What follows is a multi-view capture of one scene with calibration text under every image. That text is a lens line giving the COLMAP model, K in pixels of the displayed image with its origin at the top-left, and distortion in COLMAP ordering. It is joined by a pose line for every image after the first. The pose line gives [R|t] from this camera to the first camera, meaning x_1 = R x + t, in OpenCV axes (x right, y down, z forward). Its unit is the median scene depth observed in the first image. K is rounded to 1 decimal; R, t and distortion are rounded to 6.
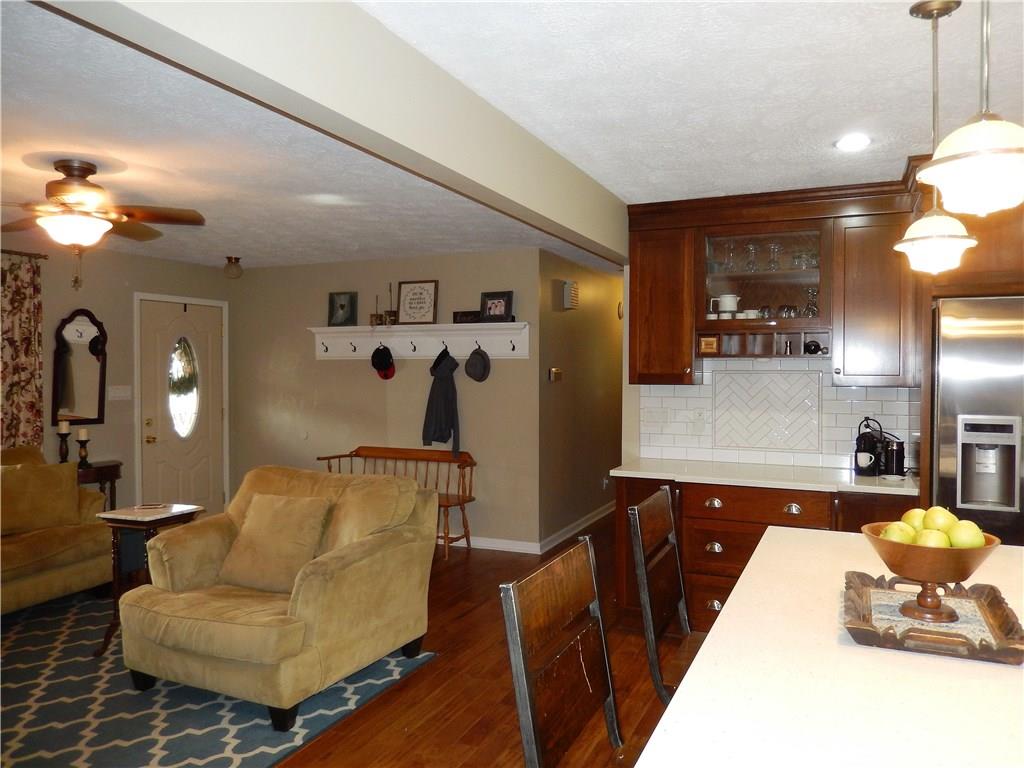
lens RADIAL K [[767.9, 0, 489.4], [0, 767.9, 374.6], [0, 0, 1]] dist [-0.004607, -0.003737]
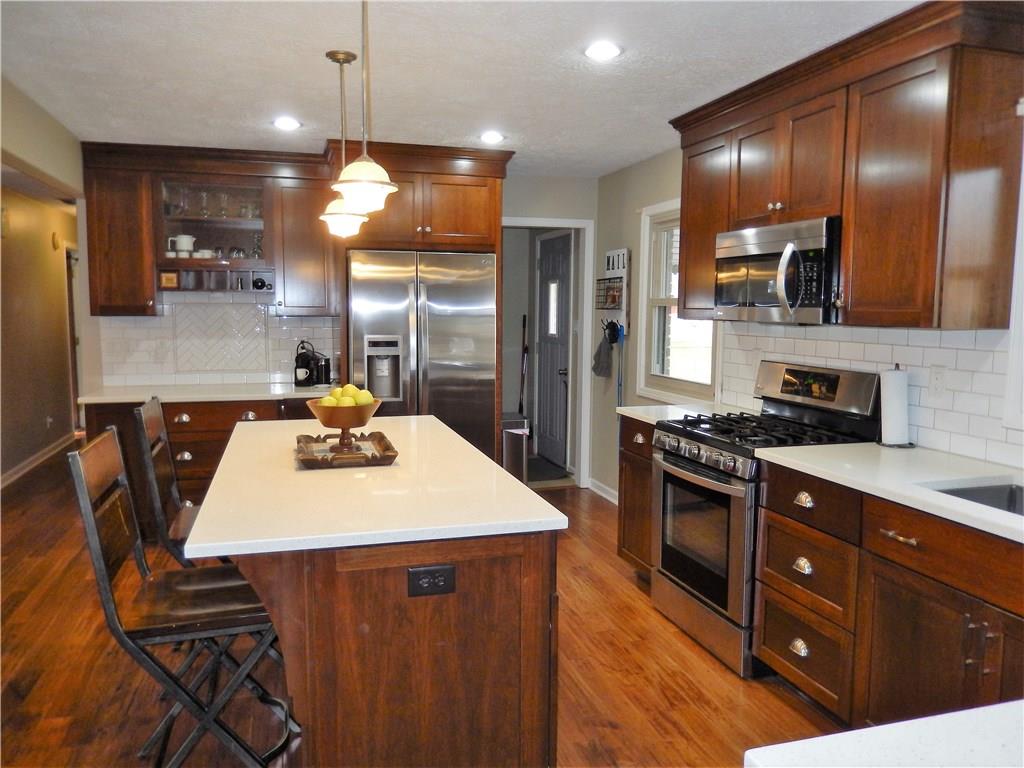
lens RADIAL K [[767.9, 0, 511.9], [0, 767.9, 387.8], [0, 0, 1]] dist [-0.004607, -0.003737]
pose [[0.745595, -0.069305, 0.662786, -0.094240], [0.002822, 0.994897, 0.100857, 0.006265], [-0.666394, -0.073328, 0.741986, -0.174534]]
